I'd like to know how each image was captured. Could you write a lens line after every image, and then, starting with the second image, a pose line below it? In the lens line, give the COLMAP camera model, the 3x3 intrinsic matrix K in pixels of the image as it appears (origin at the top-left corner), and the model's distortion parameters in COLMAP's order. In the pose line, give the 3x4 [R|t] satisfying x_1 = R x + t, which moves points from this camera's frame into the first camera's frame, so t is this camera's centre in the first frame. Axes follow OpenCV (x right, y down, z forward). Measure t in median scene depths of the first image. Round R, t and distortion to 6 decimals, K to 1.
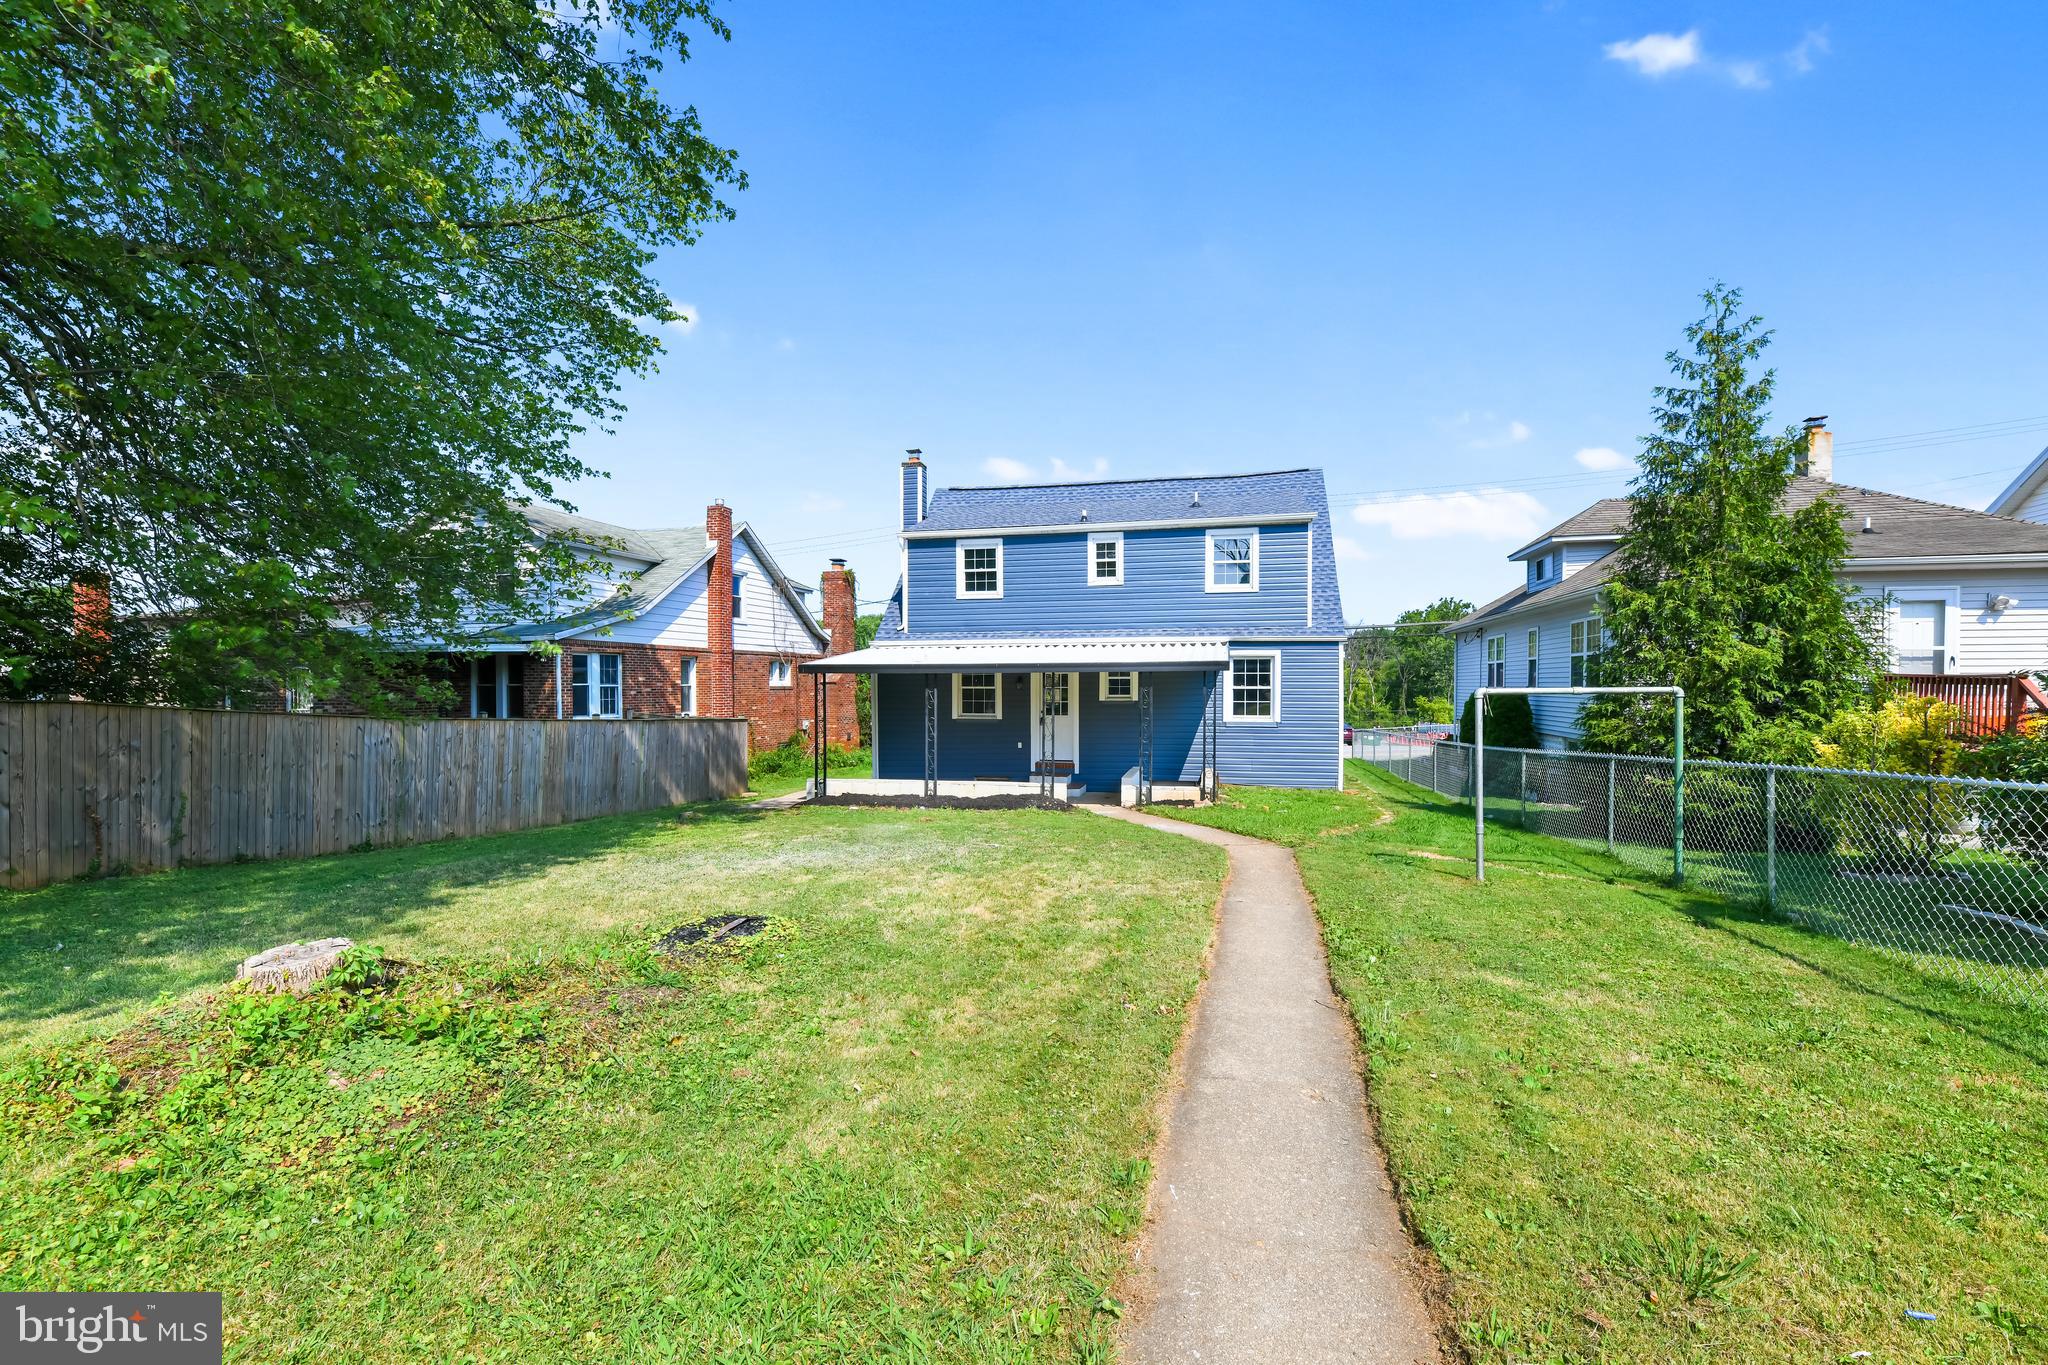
lens RADIAL K [[861.3, 0, 1024.0], [0, 861.3, 682.5], [0, 0, 1]] dist [-0.000373, 0.000002]
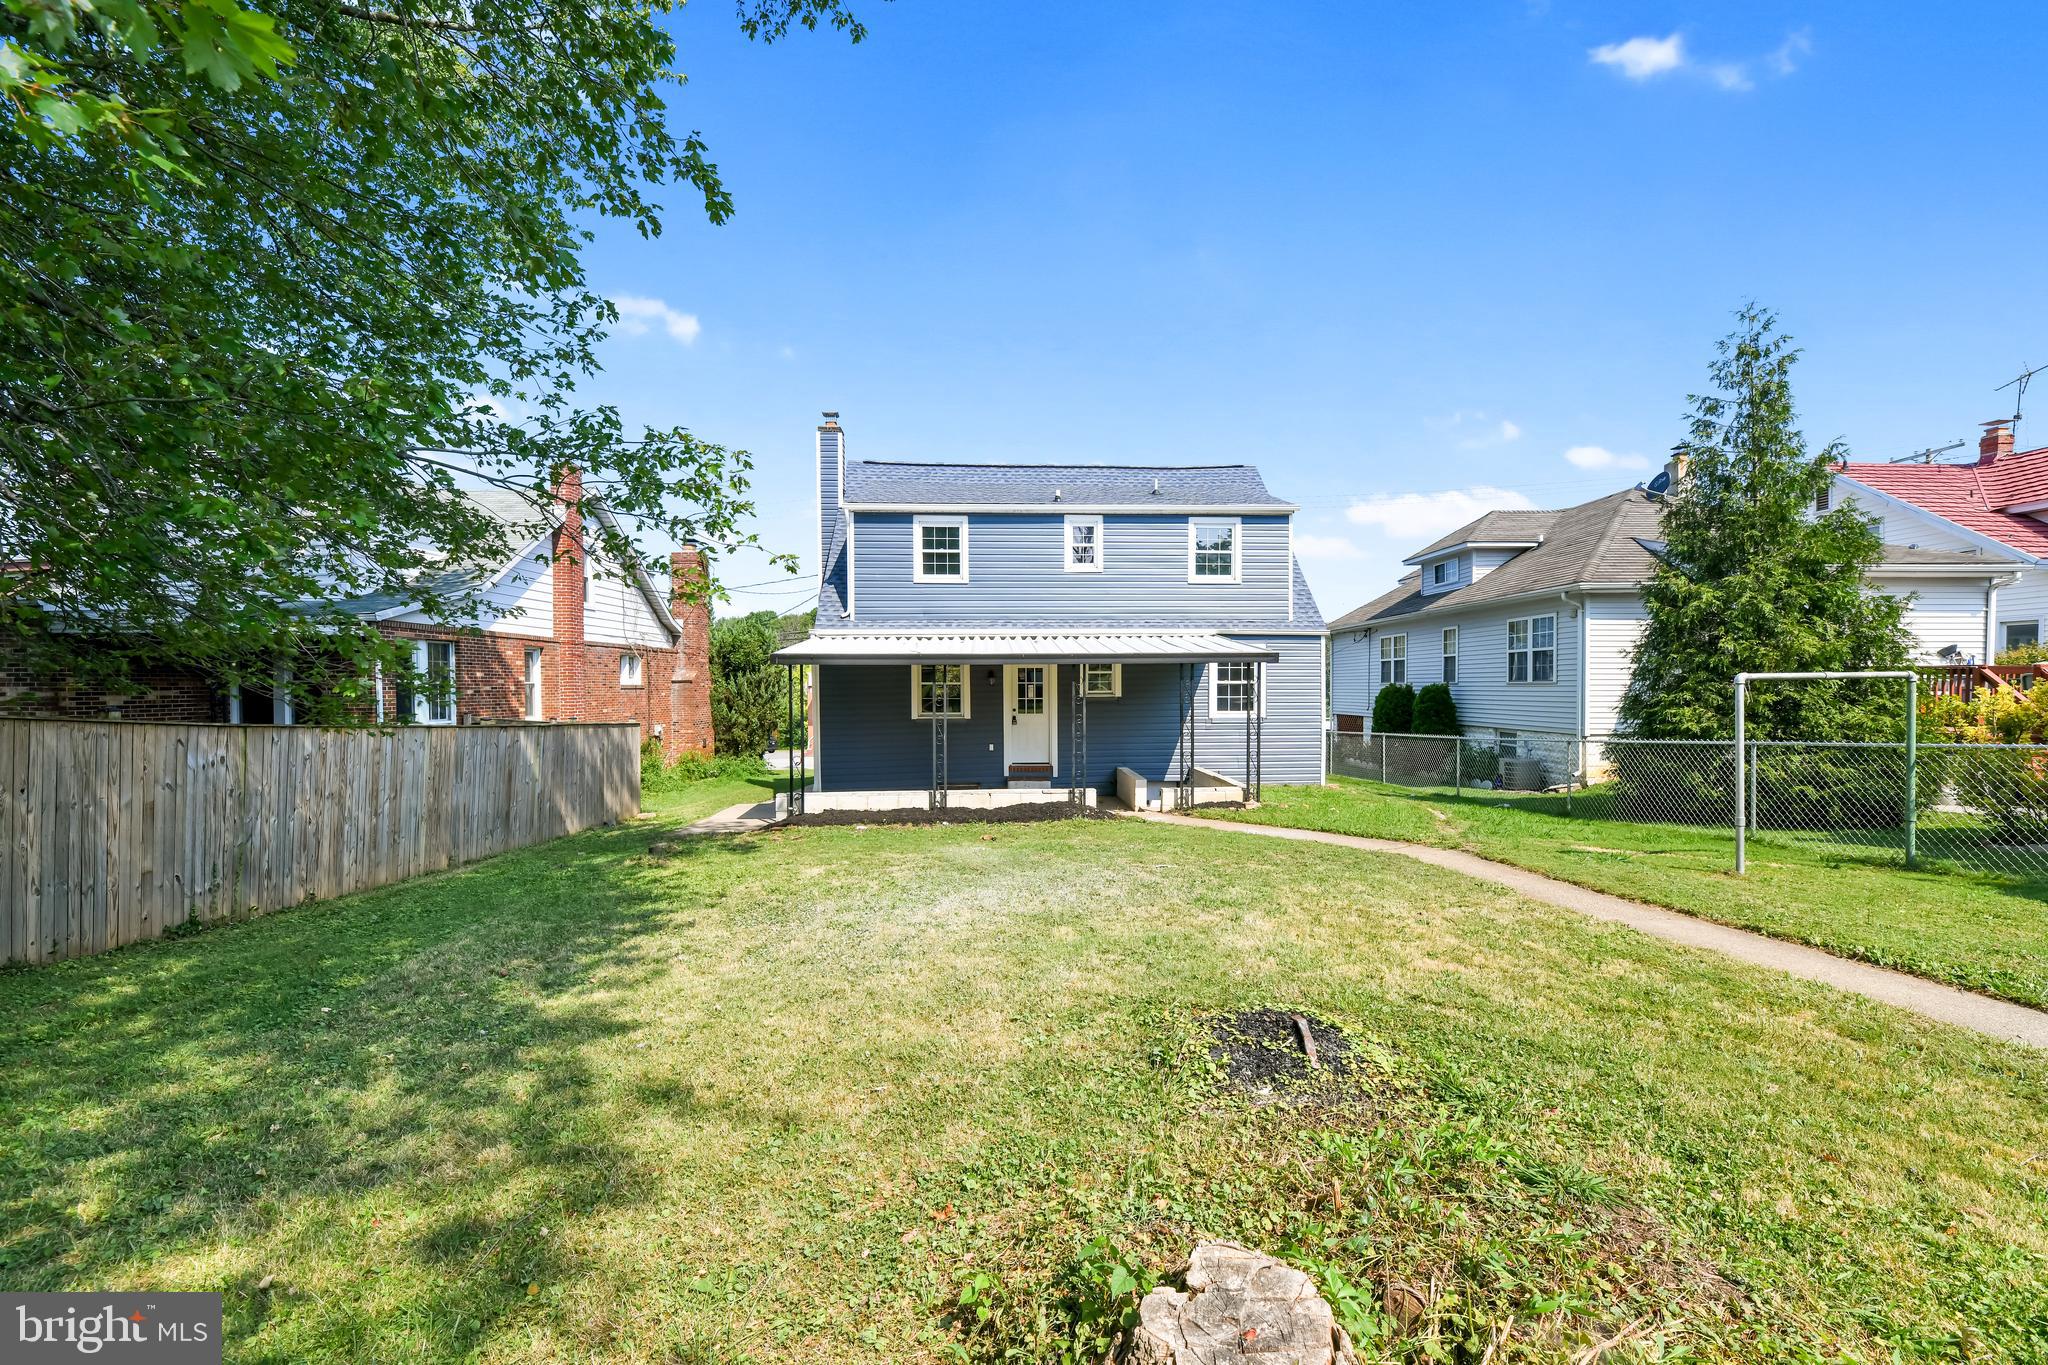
lens RADIAL K [[849.3, 0, 1022.1], [0, 849.3, 685.4], [0, 0, 1]] dist [-0.000368, -0.000197]
pose [[0.960953, -0.002681, 0.276700, -0.220979], [0.002454, 0.999996, 0.001167, 0.007520], [-0.276702, -0.000442, 0.960956, 0.142254]]
